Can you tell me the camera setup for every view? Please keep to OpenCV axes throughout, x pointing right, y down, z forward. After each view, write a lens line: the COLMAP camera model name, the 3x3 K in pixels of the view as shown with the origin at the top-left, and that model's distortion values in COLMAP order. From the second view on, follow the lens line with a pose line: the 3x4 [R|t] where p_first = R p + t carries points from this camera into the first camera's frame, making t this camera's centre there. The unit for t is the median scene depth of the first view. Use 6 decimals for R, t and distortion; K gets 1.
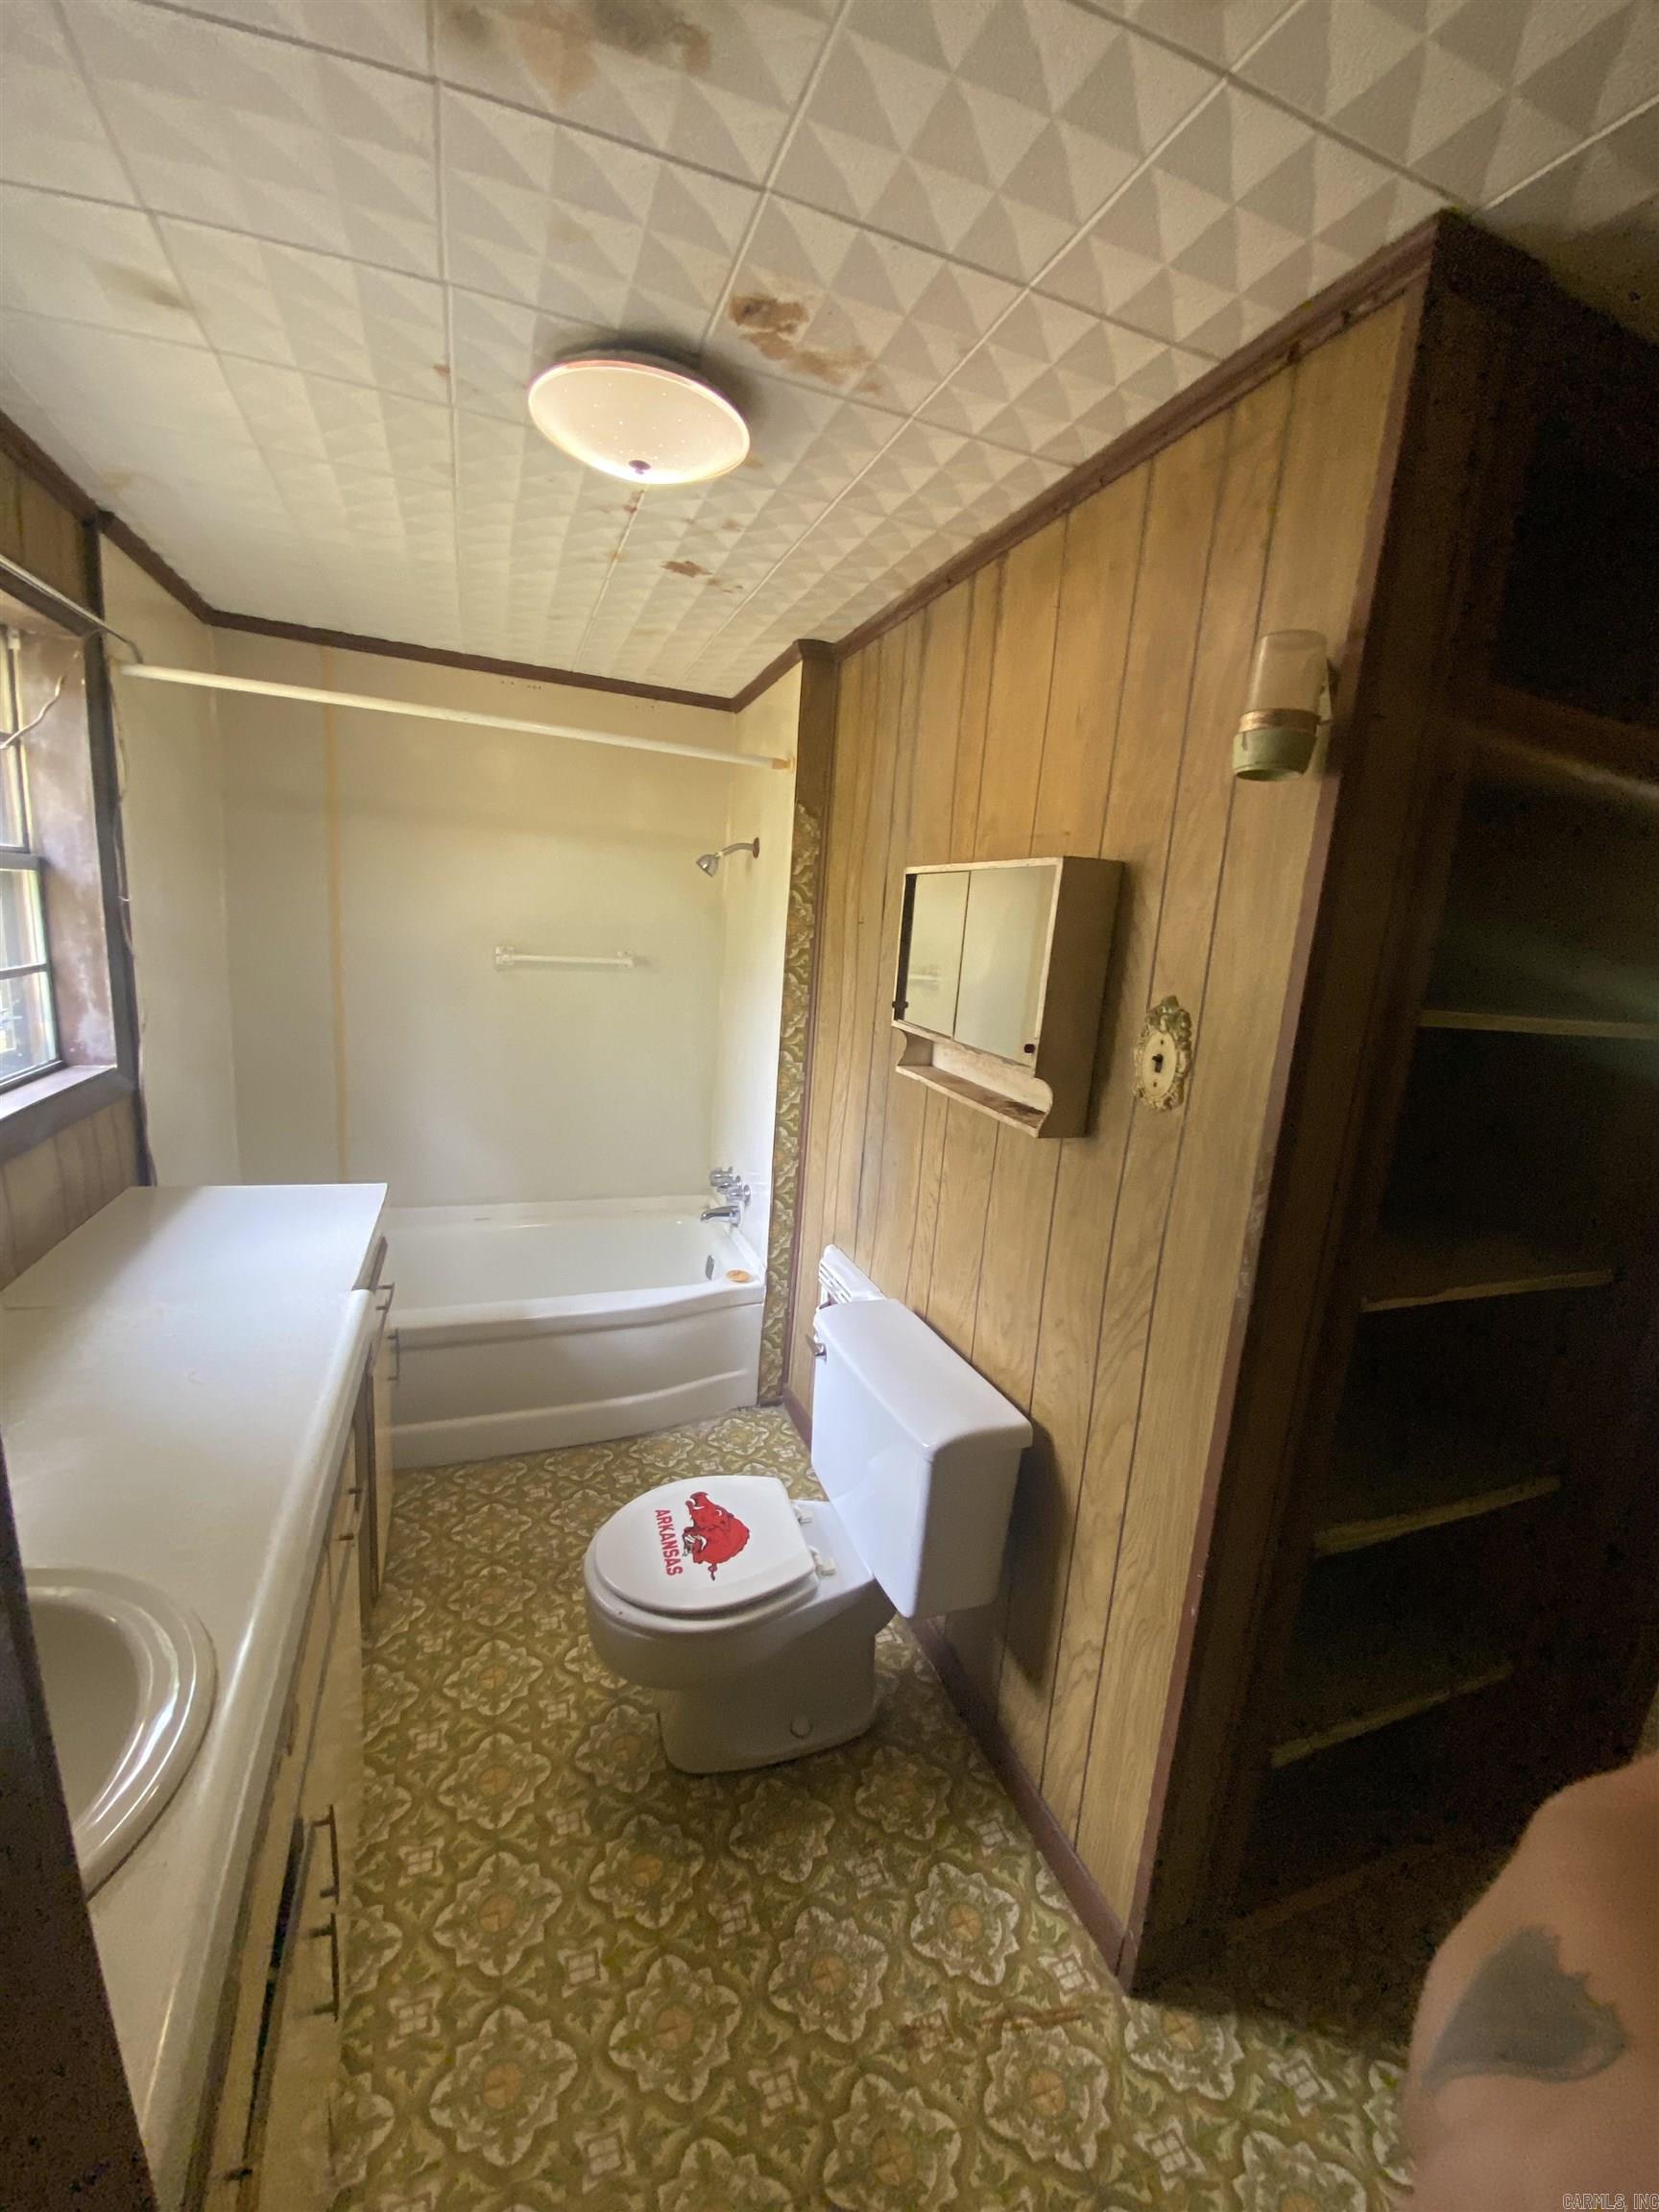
lens RADIAL K [[894.2, 0, 833.2], [0, 894.2, 1098.5], [0, 0, 1]] dist [0.007283, -0.015494]
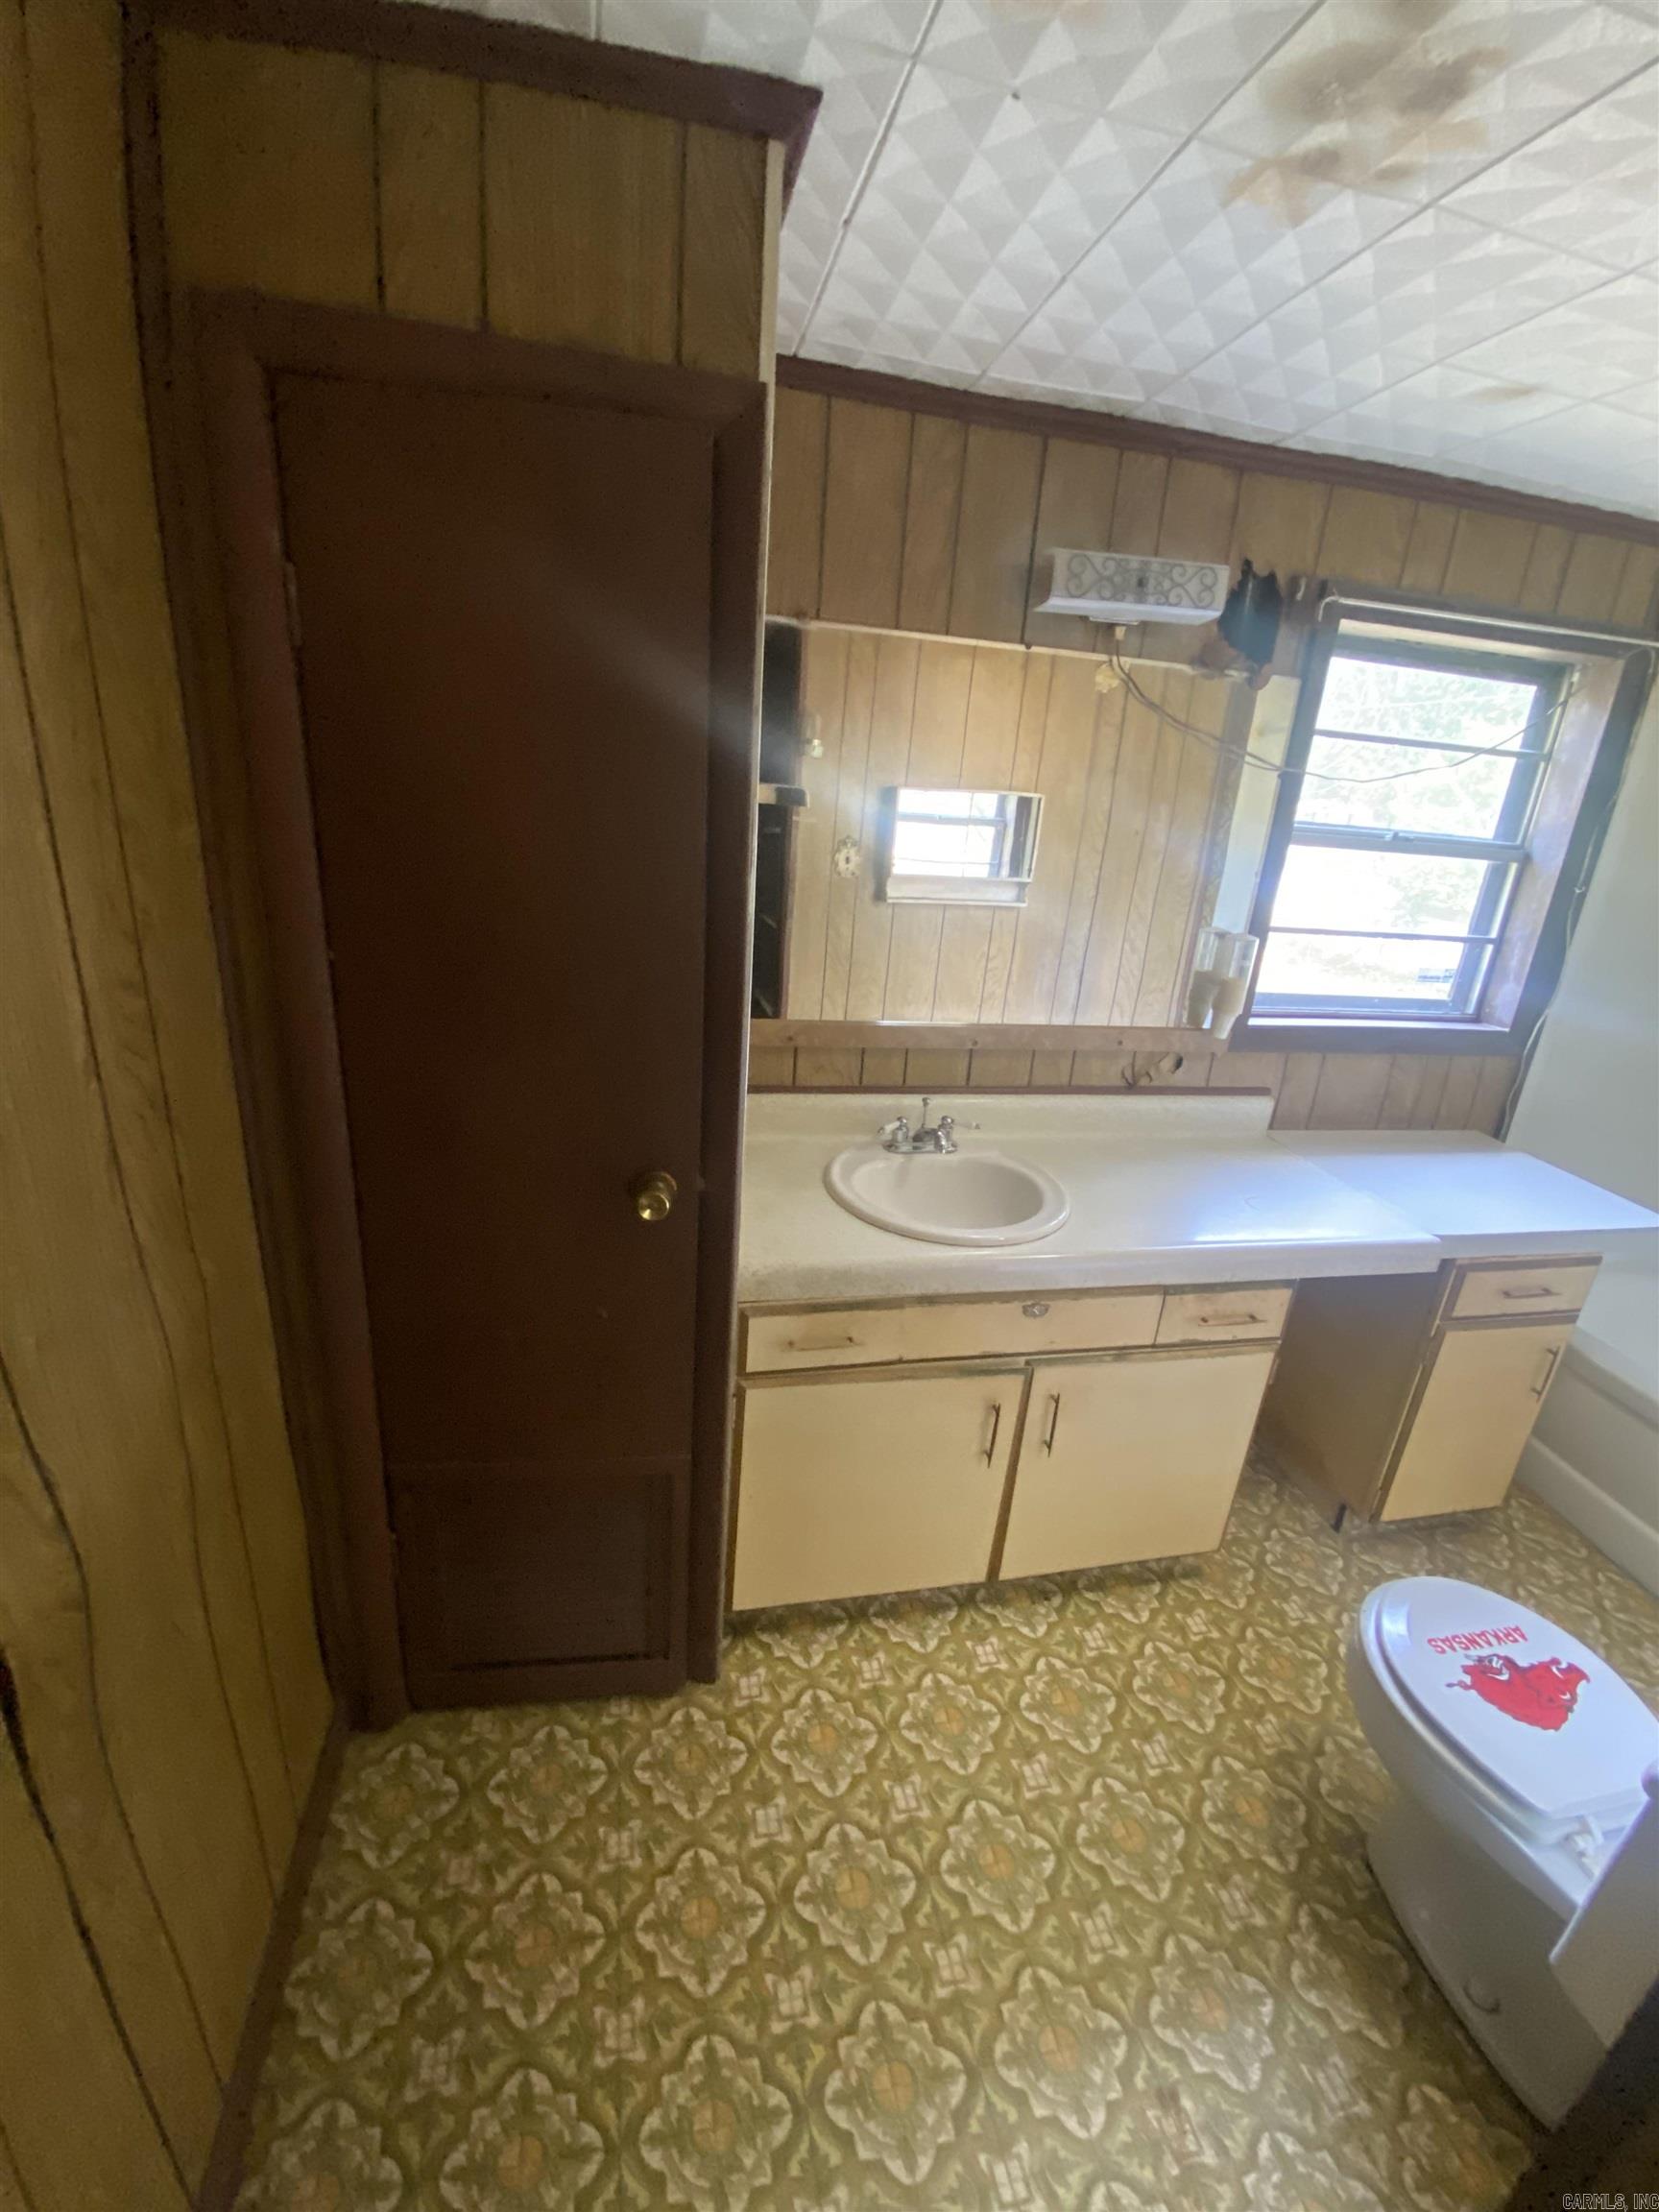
lens RADIAL K [[894.2, 0, 833.2], [0, 894.2, 1098.5], [0, 0, 1]] dist [0.007283, -0.015494]
pose [[-0.140423, 0.248843, -0.958310, 0.598489], [-0.279742, 0.918492, 0.279494, -0.043156], [0.949750, 0.307327, -0.059365, 0.320142]]
